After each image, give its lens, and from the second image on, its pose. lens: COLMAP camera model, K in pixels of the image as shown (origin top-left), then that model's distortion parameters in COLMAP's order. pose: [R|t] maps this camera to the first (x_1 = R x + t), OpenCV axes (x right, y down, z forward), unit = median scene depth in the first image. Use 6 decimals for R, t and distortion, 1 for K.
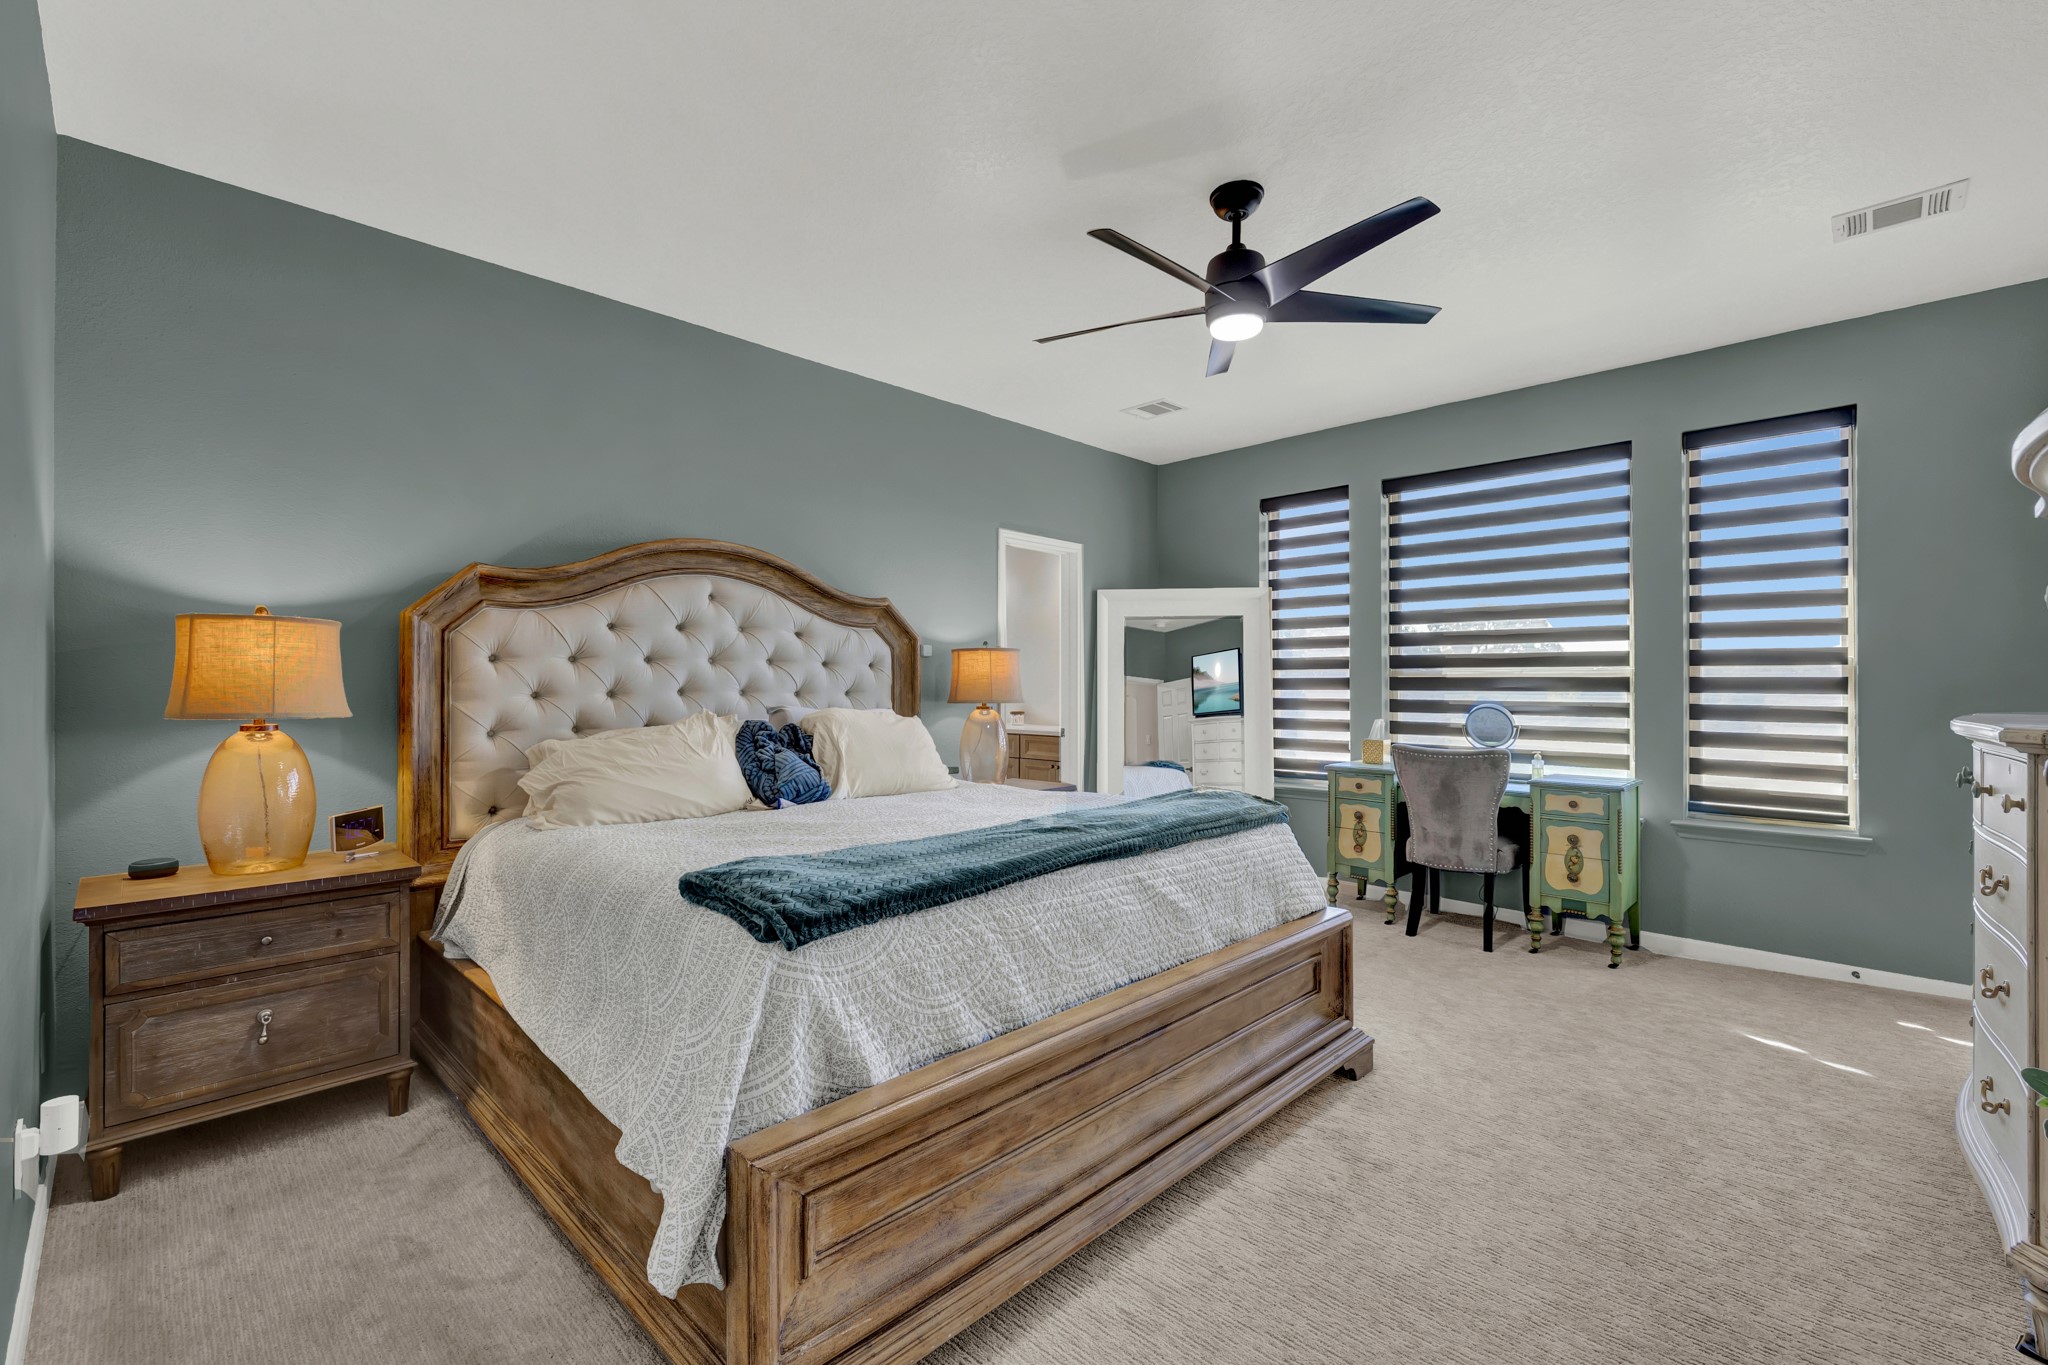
lens RADIAL K [[882.4, 0, 952.2], [0, 882.4, 685.7], [0, 0, 1]] dist [-0.002251, 0.001272]
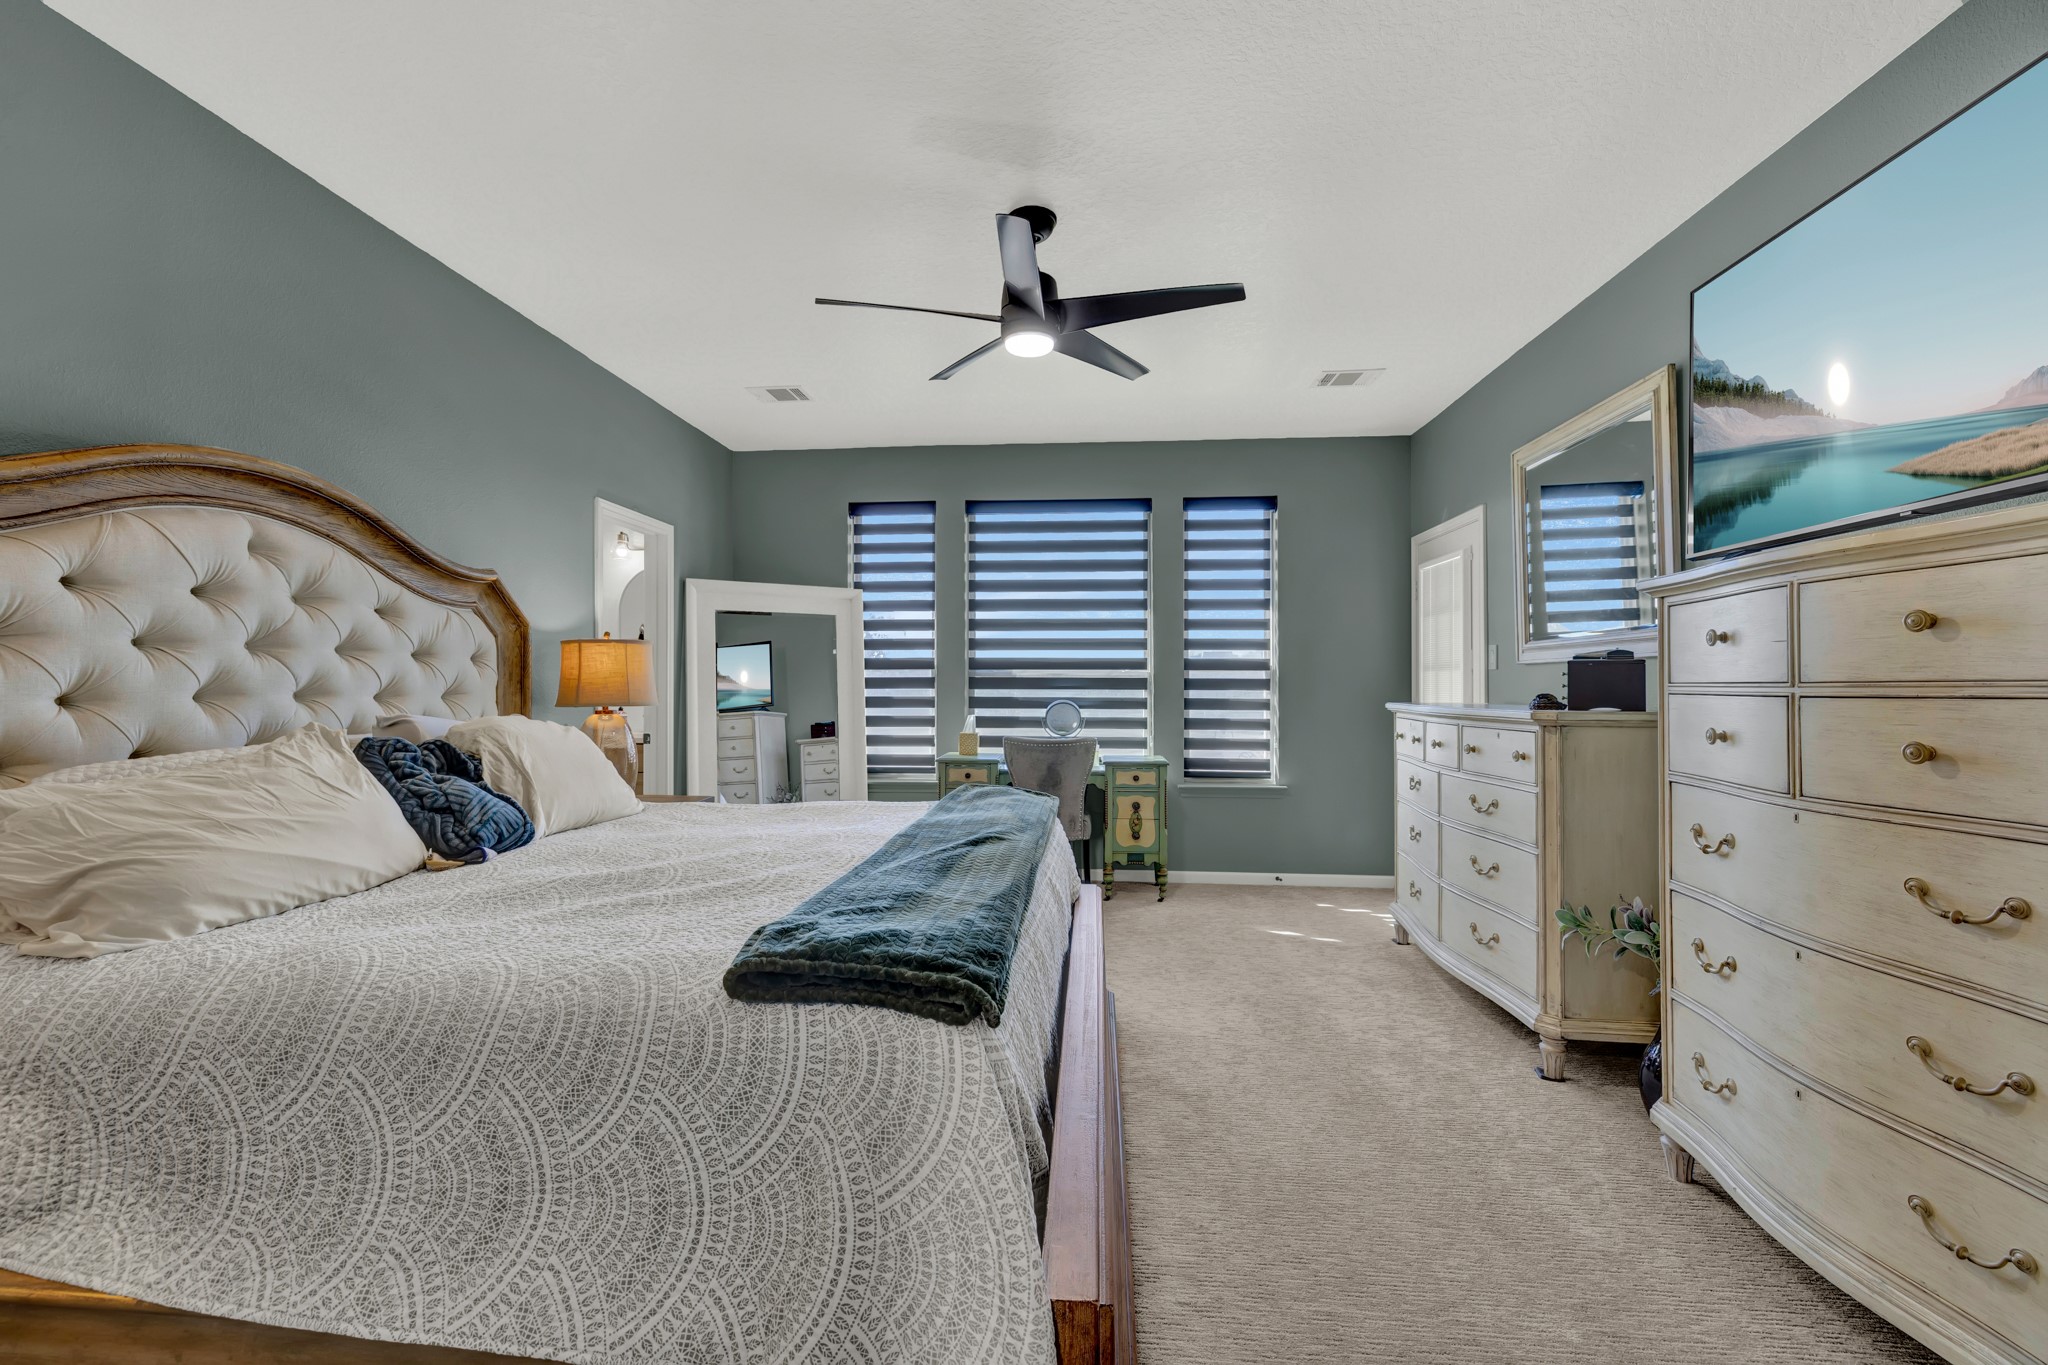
lens RADIAL K [[882.4, 0, 1011.7], [0, 882.4, 681.1], [0, 0, 1]] dist [-0.002251, 0.001272]
pose [[0.755652, 0.001773, 0.654971, -0.265279], [0.000309, 0.999995, -0.003063, -0.001490], [-0.654974, 0.002517, 0.755648, 0.154264]]
